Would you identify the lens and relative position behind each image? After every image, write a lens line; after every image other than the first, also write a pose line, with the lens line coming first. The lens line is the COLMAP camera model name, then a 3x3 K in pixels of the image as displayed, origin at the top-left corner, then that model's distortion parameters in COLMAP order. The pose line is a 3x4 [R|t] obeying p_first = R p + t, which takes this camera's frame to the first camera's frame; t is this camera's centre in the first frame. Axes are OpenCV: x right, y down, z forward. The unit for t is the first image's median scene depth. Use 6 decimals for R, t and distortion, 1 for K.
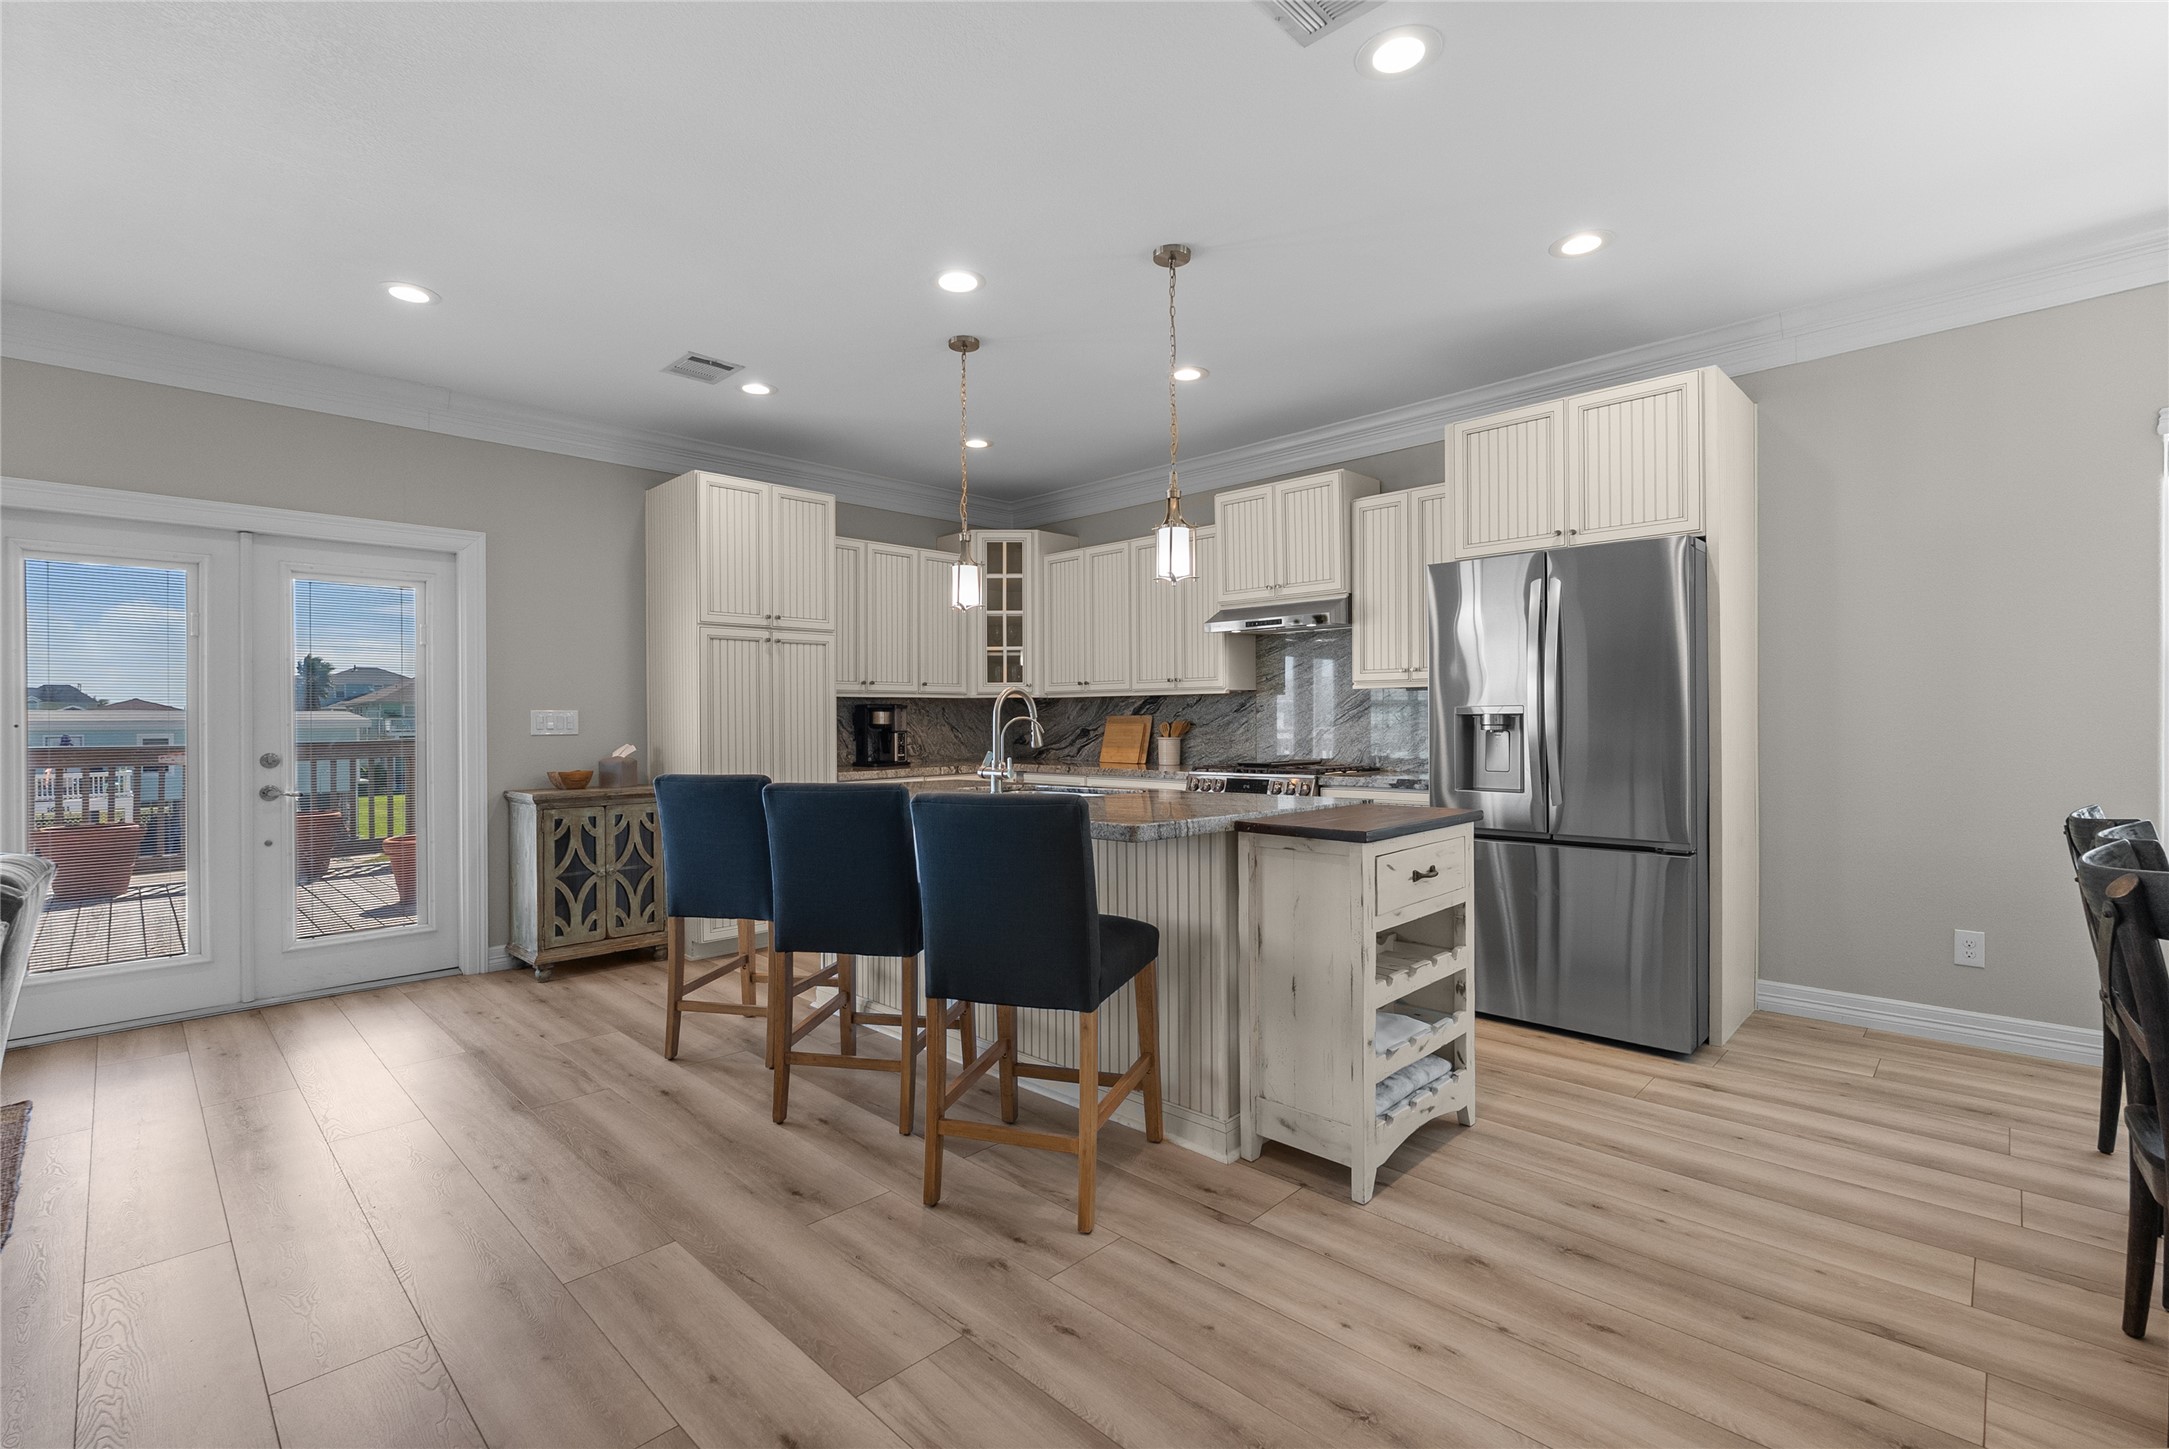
lens RADIAL K [[964.7, 0, 1084.7], [0, 964.7, 718.5], [0, 0, 1]] dist [-0.008196, 0.000663]
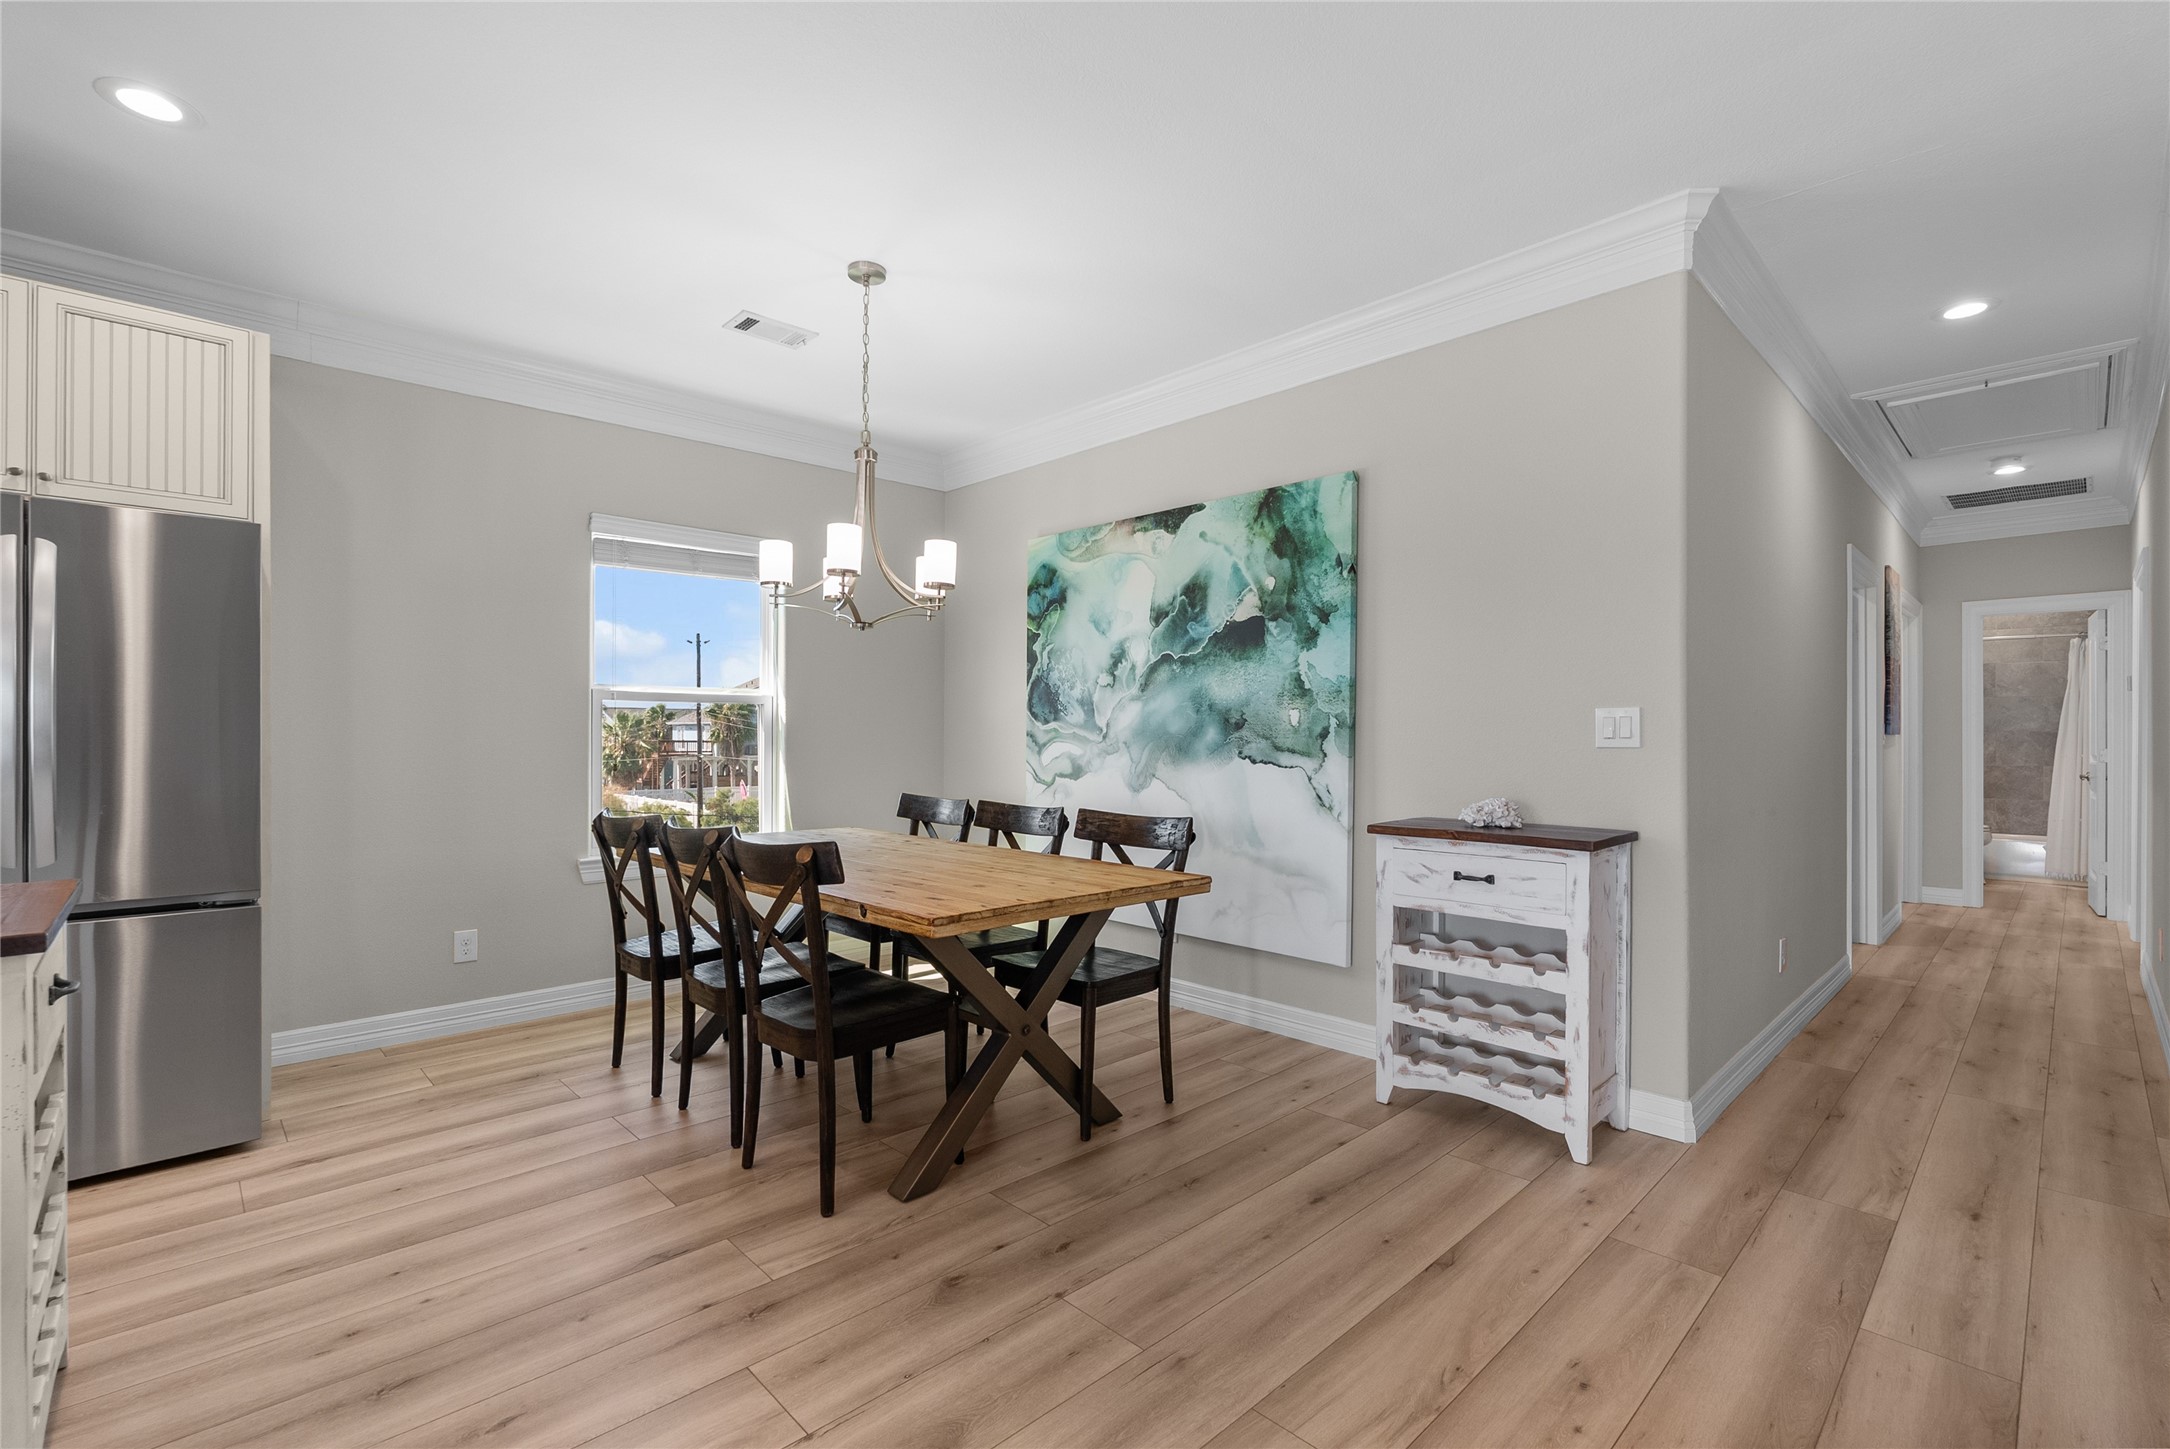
lens RADIAL K [[965.2, 0, 1090.9], [0, 965.2, 734.4], [0, 0, 1]] dist [-0.008196, 0.000663]
pose [[0.022043, 0.009858, 0.999708, -0.136802], [-0.001600, 0.999950, -0.009825, 0.000820], [-0.999756, -0.001383, 0.022058, 0.171407]]
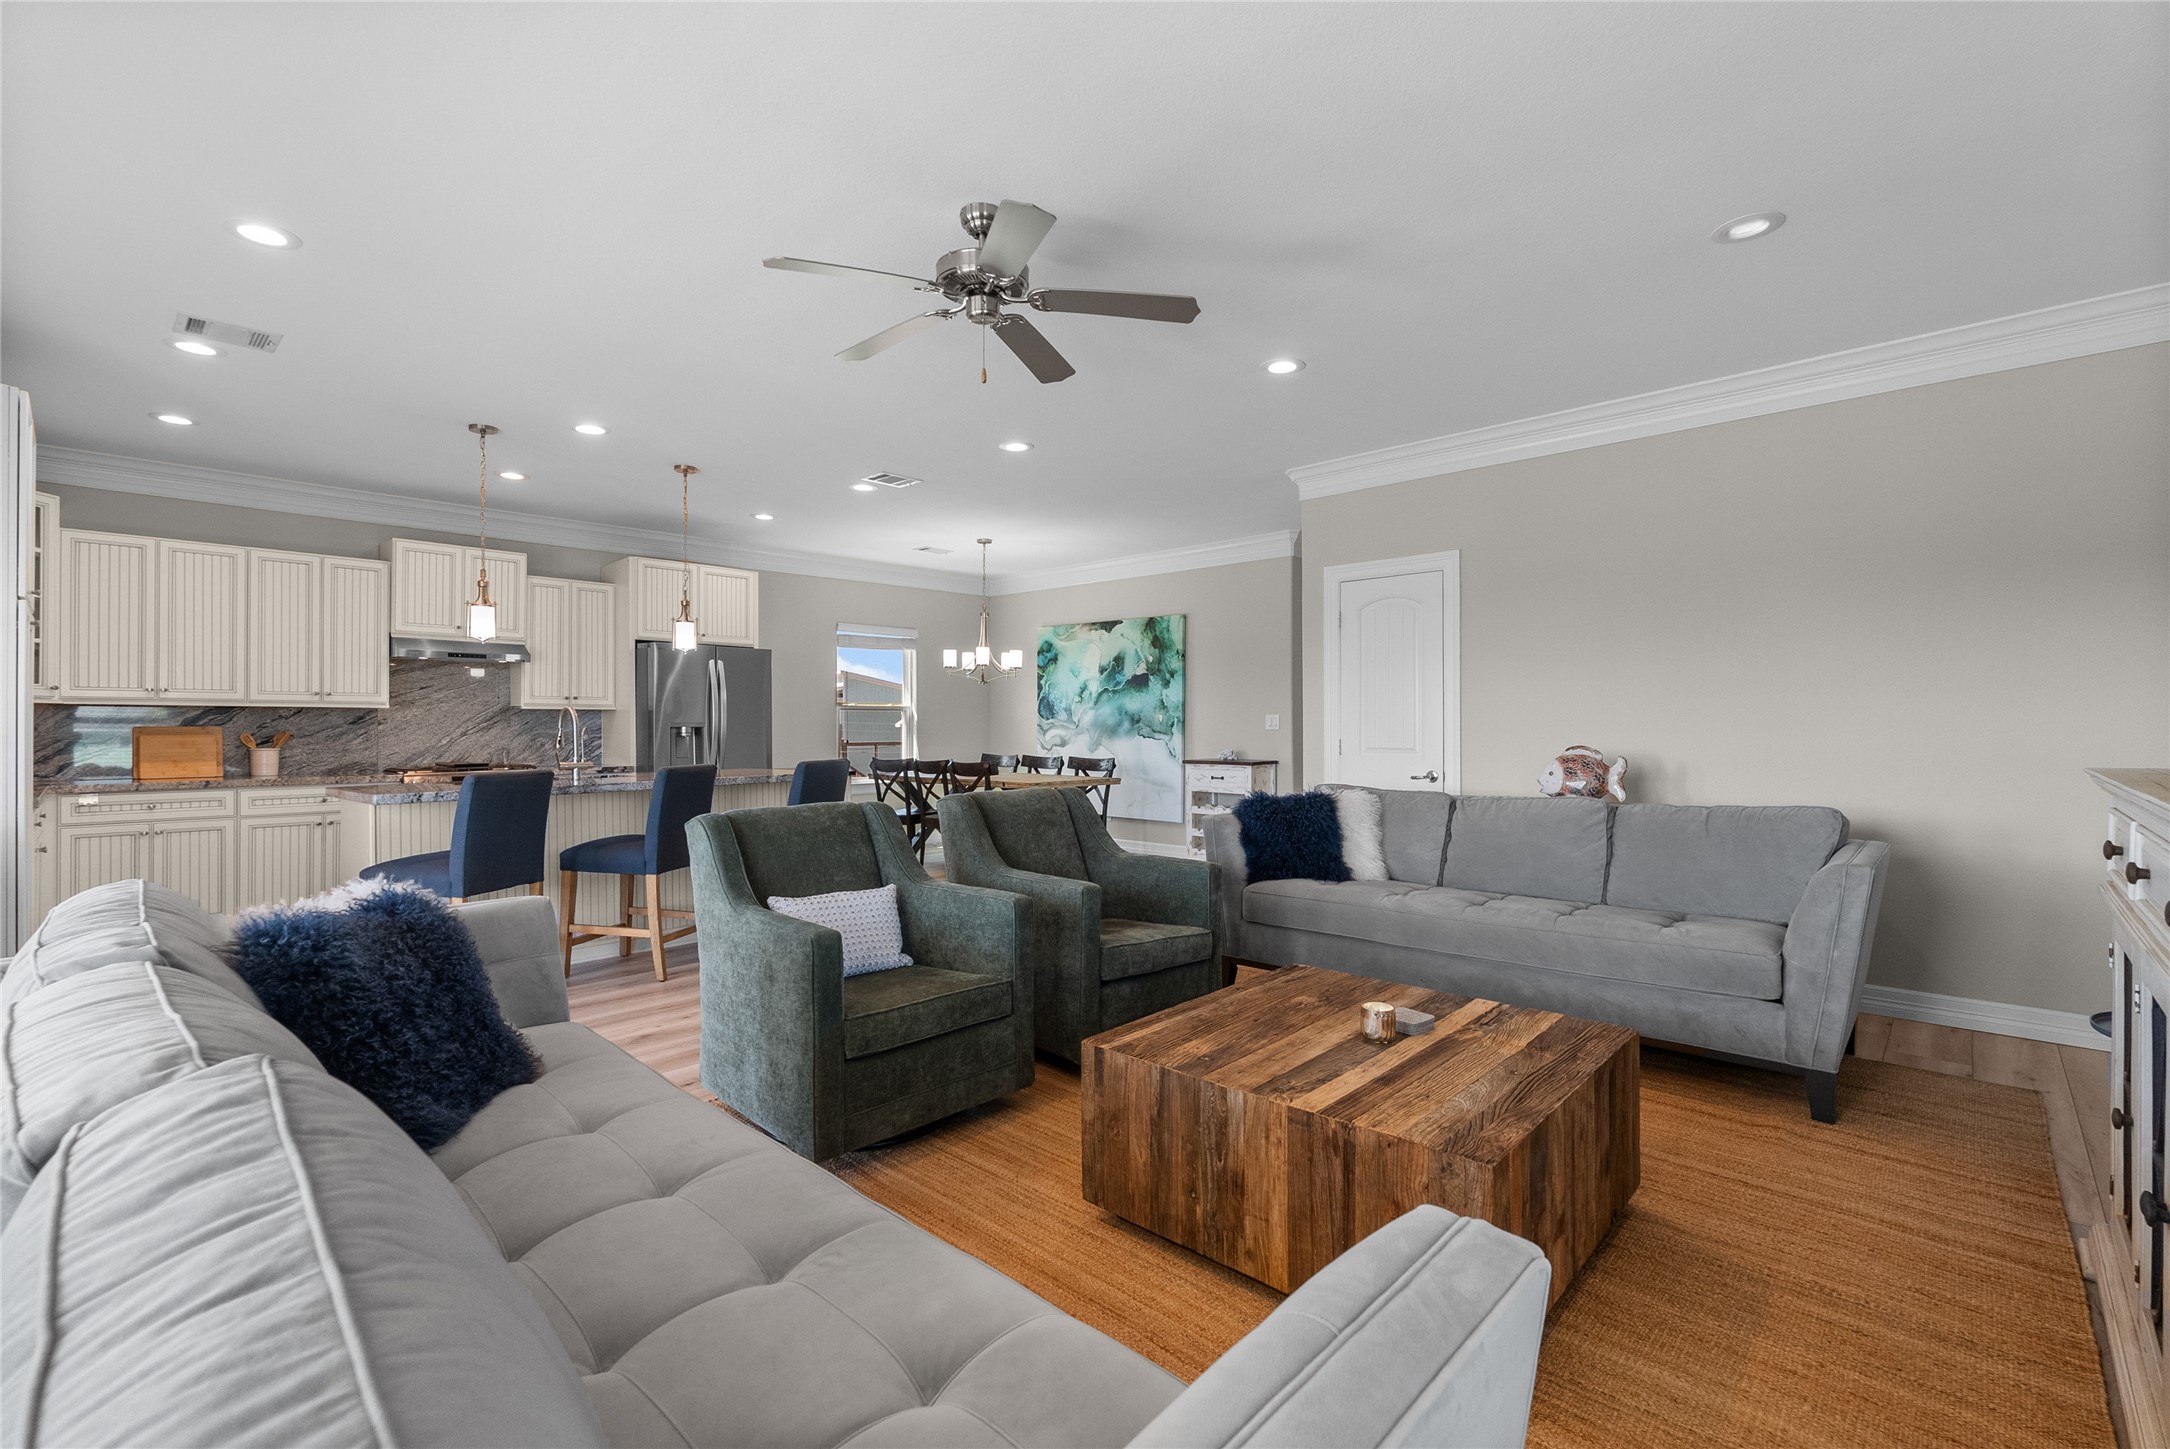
lens RADIAL K [[965.2, 0, 1102.2], [0, 965.2, 718.9], [0, 0, 1]] dist [-0.008196, 0.000663]
pose [[-0.041643, 0.014642, 0.999025, -1.185934], [0.003189, 0.999889, -0.014522, 0.007767], [-0.999127, 0.002581, -0.041685, 0.210294]]
